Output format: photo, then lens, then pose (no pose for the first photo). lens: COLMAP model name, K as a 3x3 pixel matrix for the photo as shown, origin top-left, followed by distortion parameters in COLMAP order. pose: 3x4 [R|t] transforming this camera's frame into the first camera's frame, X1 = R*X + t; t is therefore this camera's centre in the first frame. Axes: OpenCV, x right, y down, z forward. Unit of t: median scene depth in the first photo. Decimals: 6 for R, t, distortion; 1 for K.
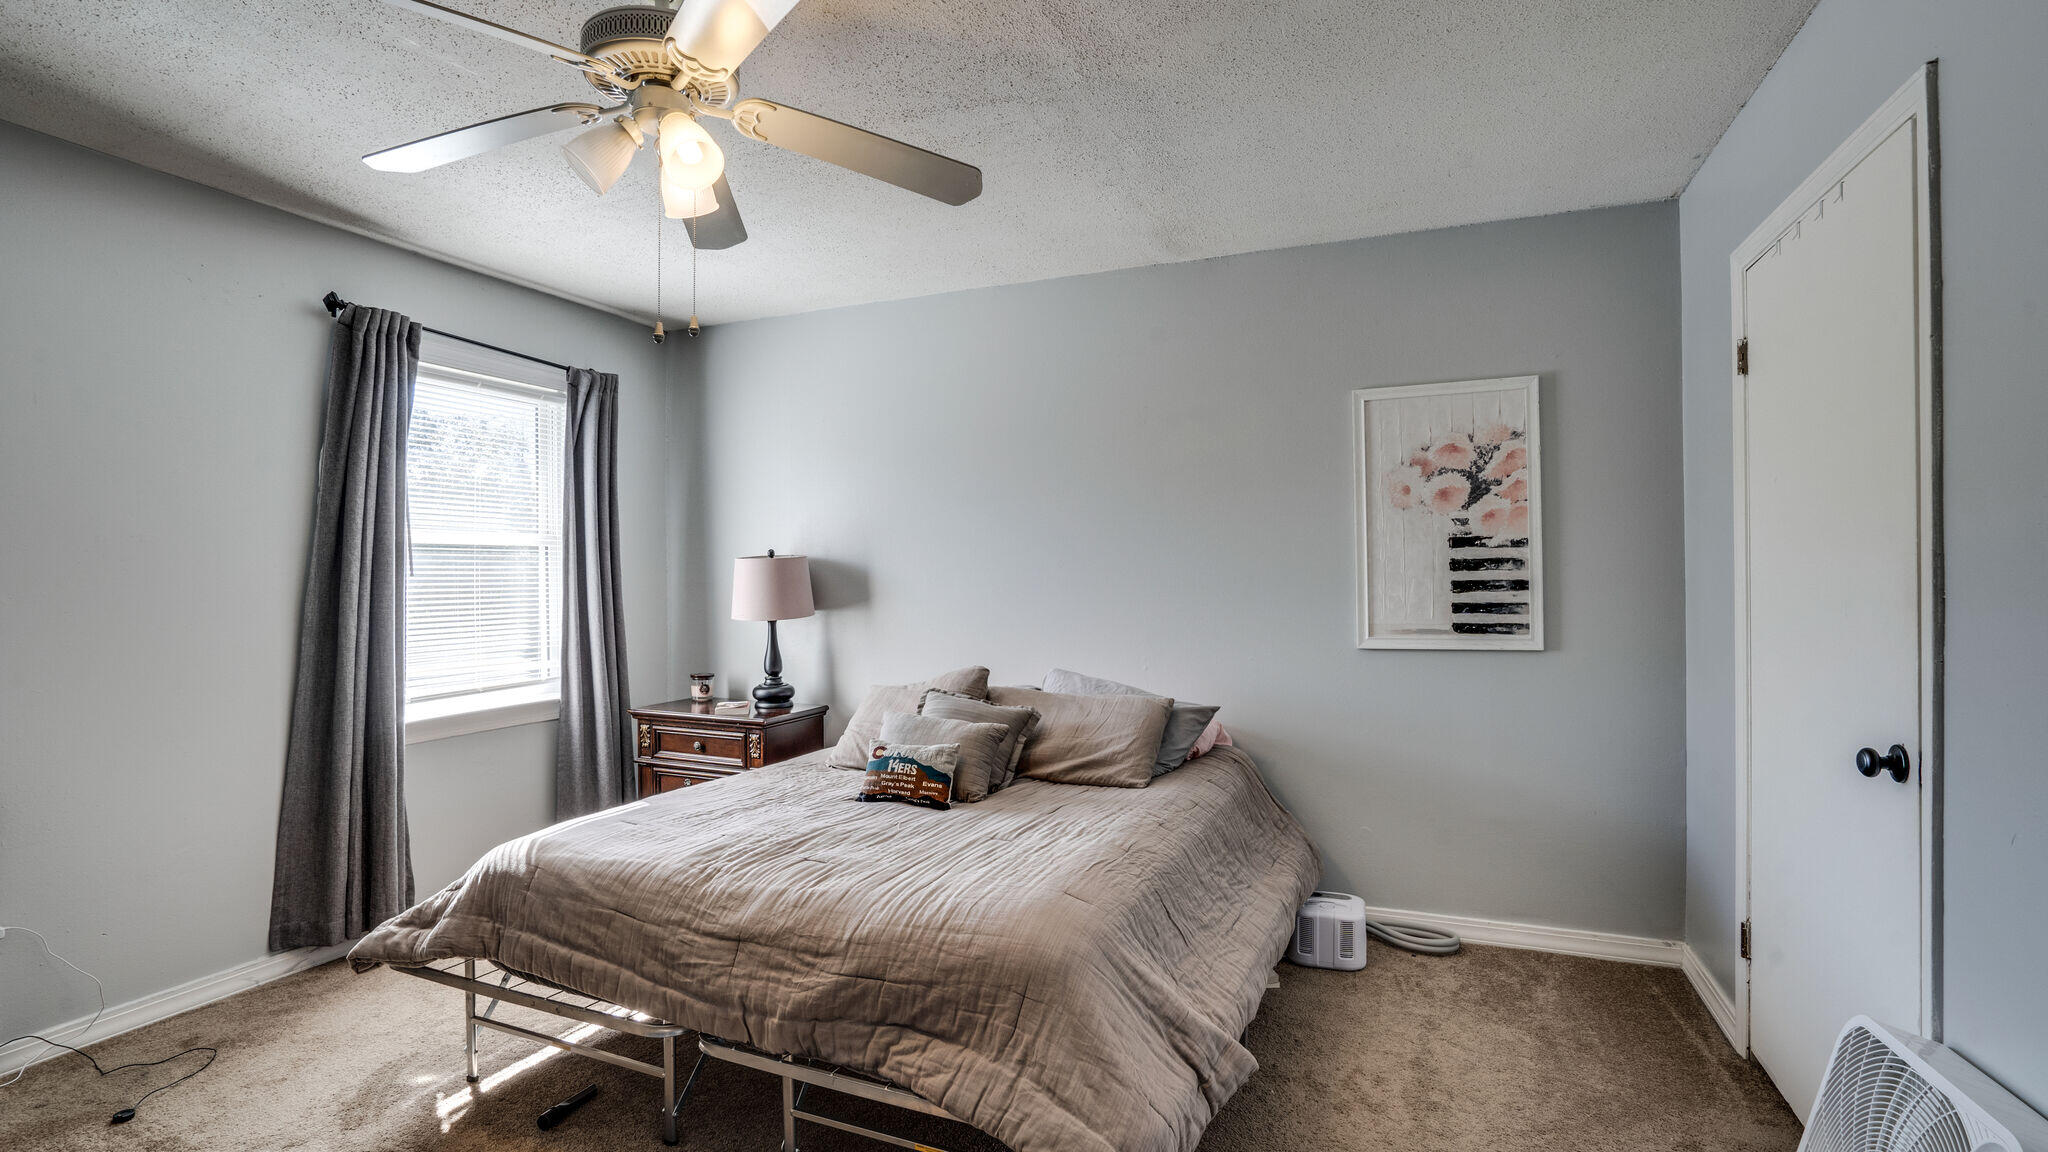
lens RADIAL K [[971.3, 0, 1009.2], [0, 971.3, 569.3], [0, 0, 1]] dist [-0.051380, 0.031796]
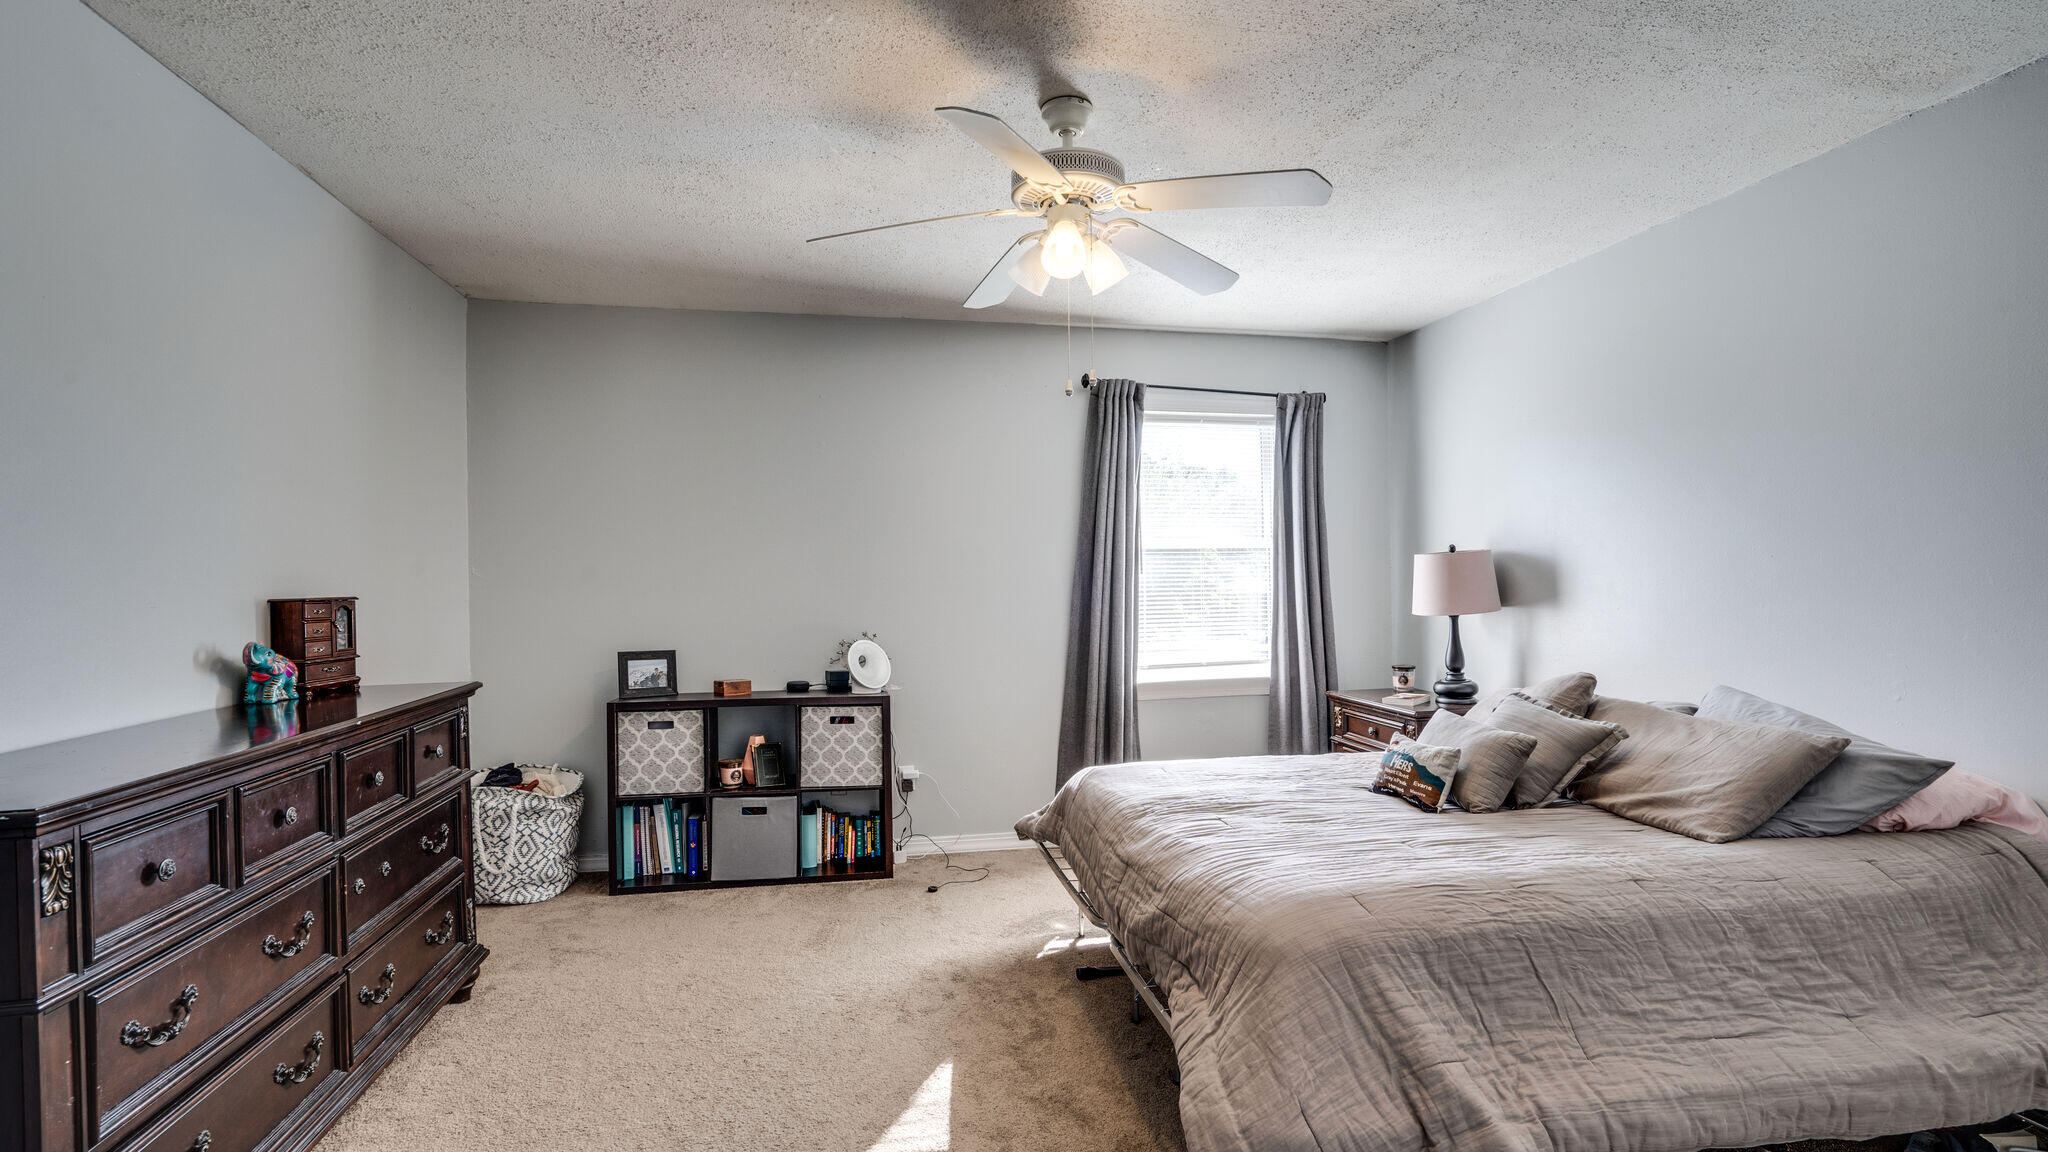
lens RADIAL K [[943.3, 0, 1020.2], [0, 943.3, 578.3], [0, 0, 1]] dist [-0.049566, 0.024294]
pose [[0.565704, -0.003391, -0.824601, 0.391408], [0.013433, 0.999897, 0.005104, 0.005064], [0.824499, -0.013964, 0.565691, 0.125204]]
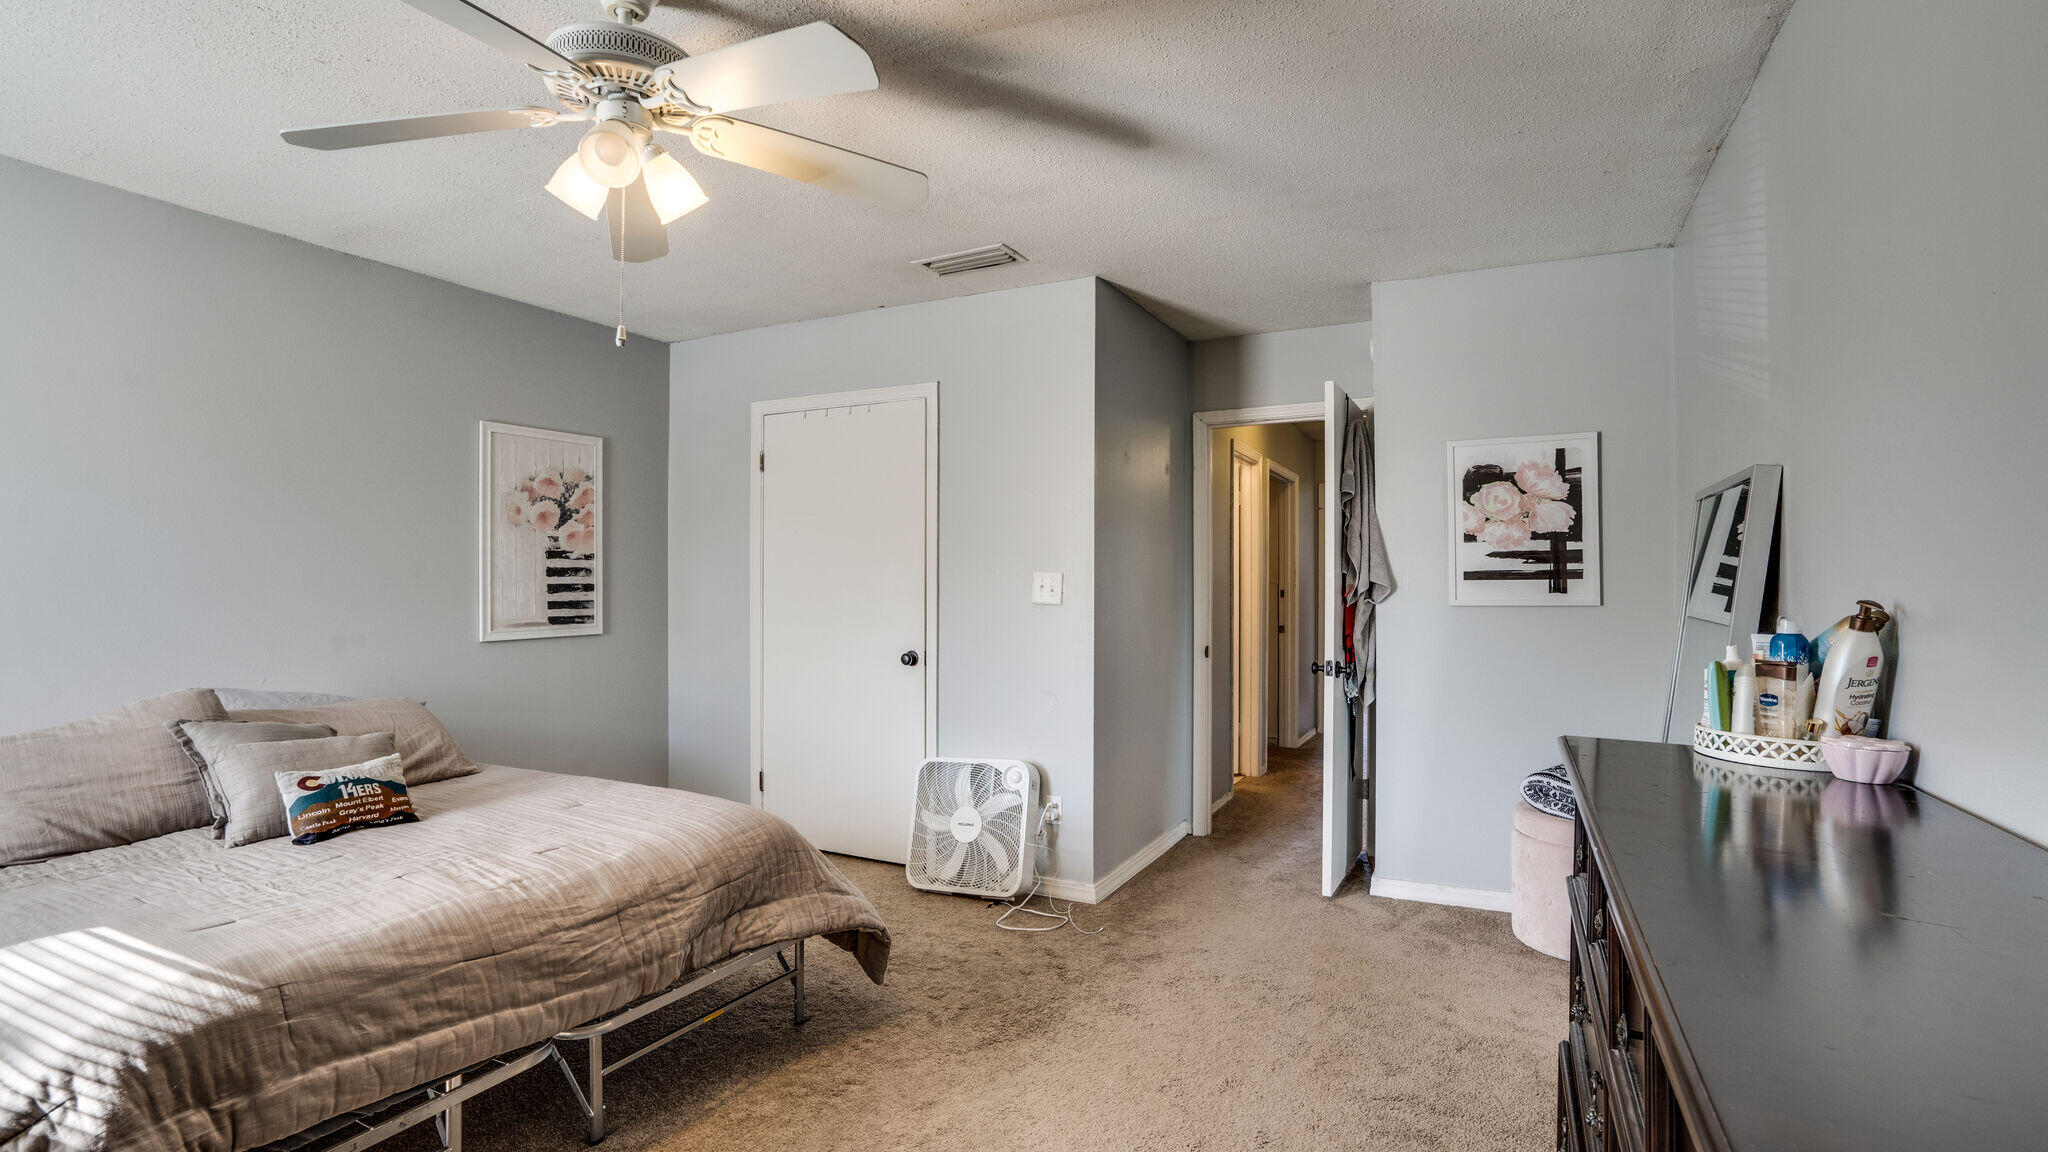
lens RADIAL K [[971.3, 0, 1009.2], [0, 971.3, 569.3], [0, 0, 1]] dist [-0.051380, 0.031796]
pose [[0.068506, 0.022551, 0.997396, -0.808821], [-0.008043, 0.999724, -0.022051, 0.015950], [-0.997618, -0.006511, 0.068669, 0.304832]]
